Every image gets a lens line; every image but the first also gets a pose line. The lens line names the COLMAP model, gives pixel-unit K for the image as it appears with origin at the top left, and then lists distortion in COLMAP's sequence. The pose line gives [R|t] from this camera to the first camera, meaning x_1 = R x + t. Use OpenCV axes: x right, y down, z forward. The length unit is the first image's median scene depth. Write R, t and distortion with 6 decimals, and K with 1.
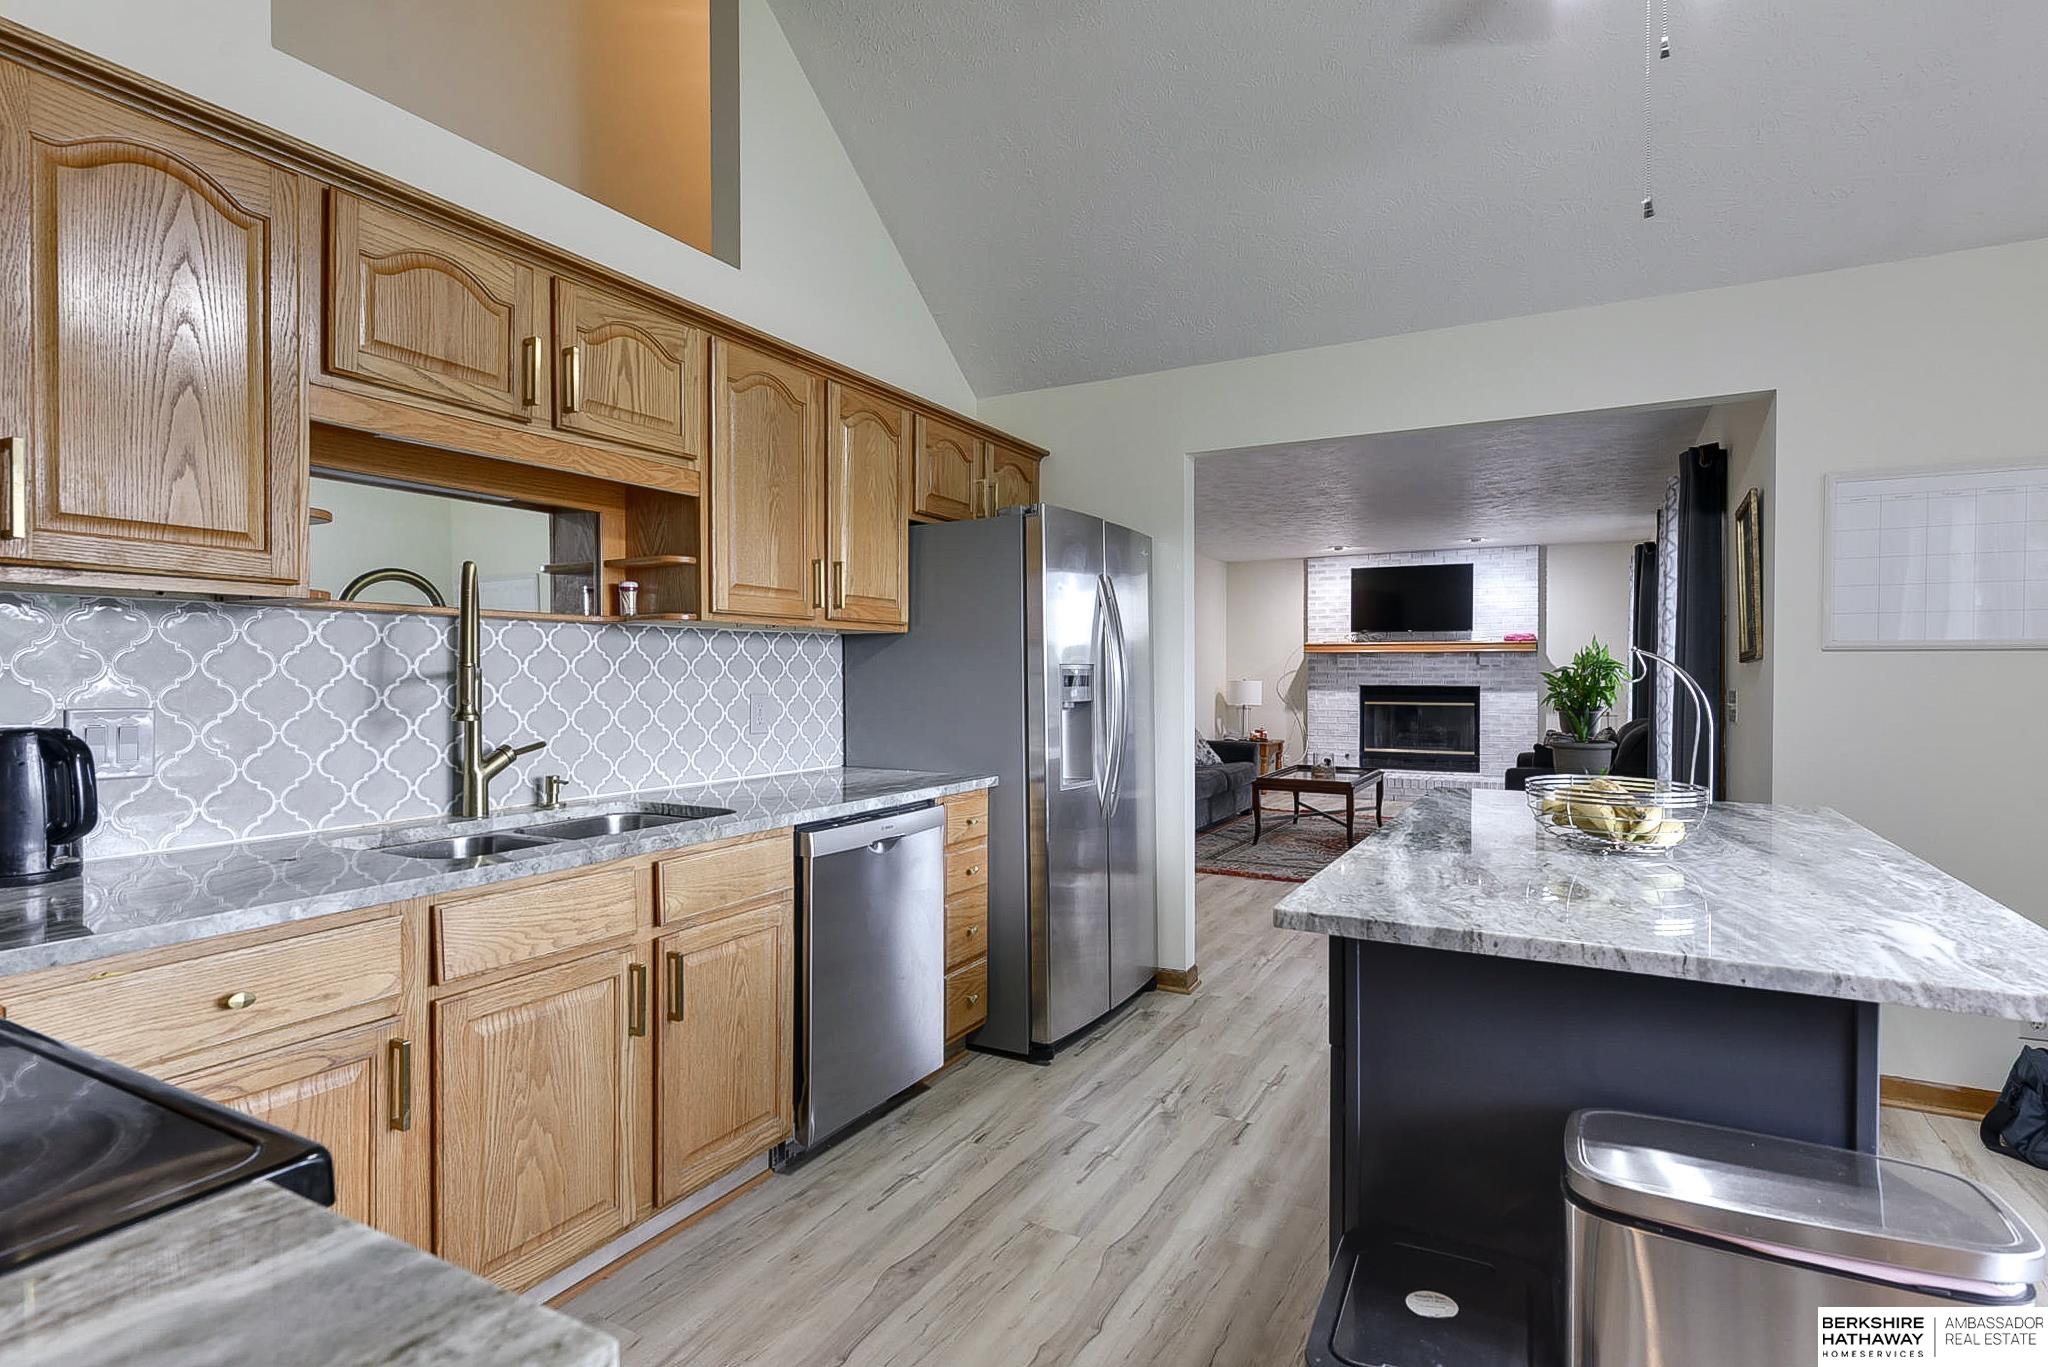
lens RADIAL K [[1041.0, 0, 996.6], [0, 1041.0, 684.4], [0, 0, 1]] dist [0.010720, -0.000226]
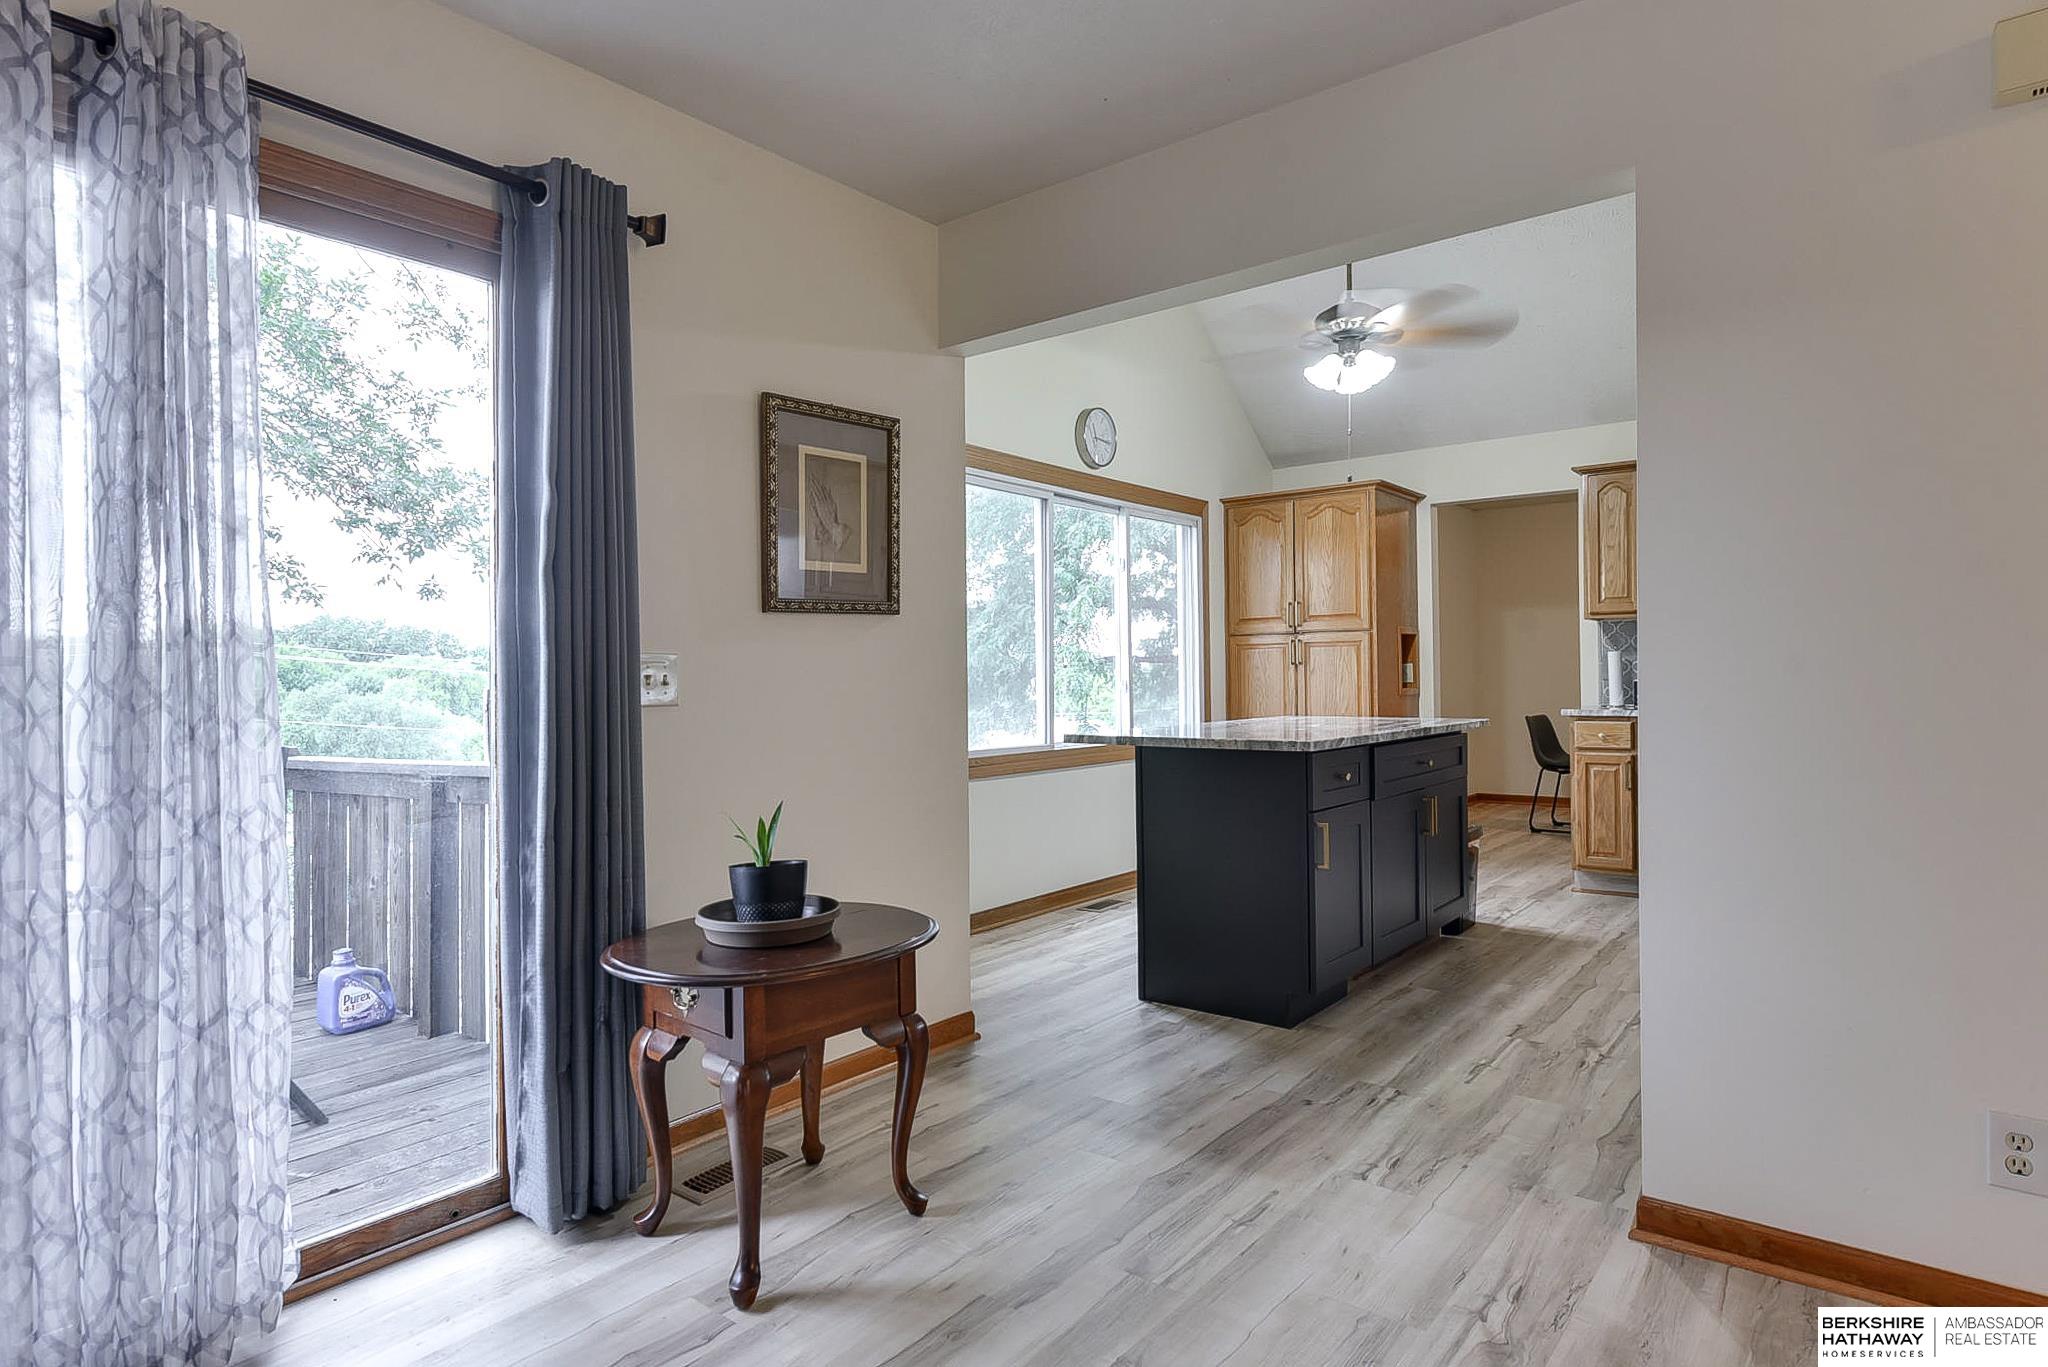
lens RADIAL K [[1137.7, 0, 1007.7], [0, 1137.7, 674.1], [0, 0, 1]] dist [0.011450, -0.002261]
pose [[-0.988284, 0.009340, 0.152342, 0.170142], [0.011223, 0.999871, 0.011505, 0.005636], [-0.152215, 0.013080, -0.988261, 0.667452]]
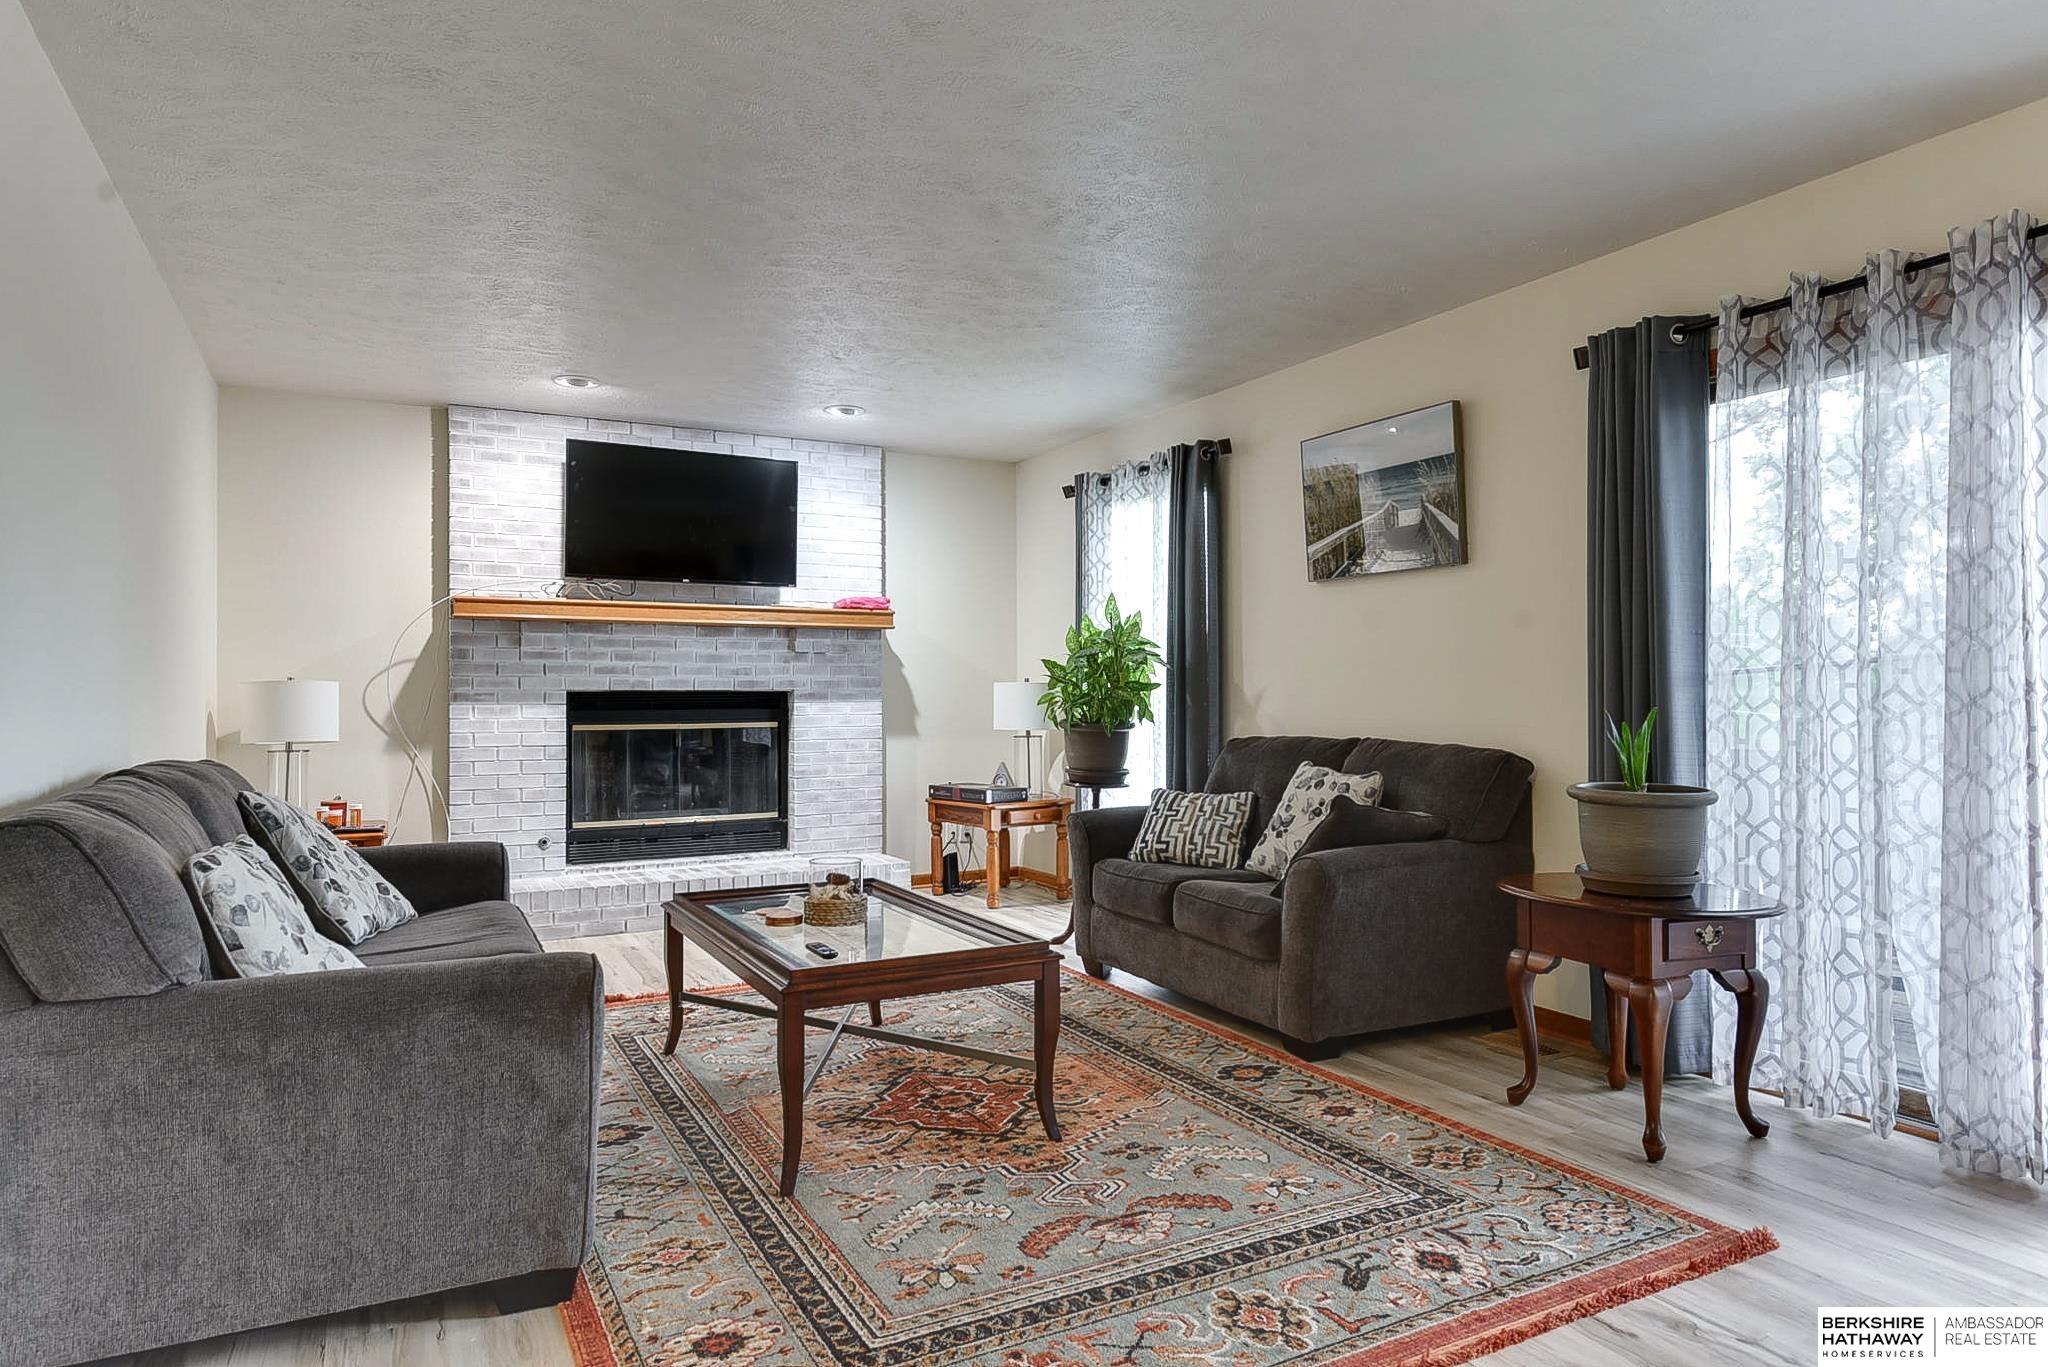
lens RADIAL K [[1213.9, 0, 1008.0], [0, 1213.9, 683.3], [0, 0, 1]] dist [0.010568, -0.003130]
pose [[0.539865, 0.002758, 0.841747, -0.009875], [0.013892, 0.999829, -0.012186, 0.007354], [-0.841637, 0.018272, 0.539735, 0.572418]]
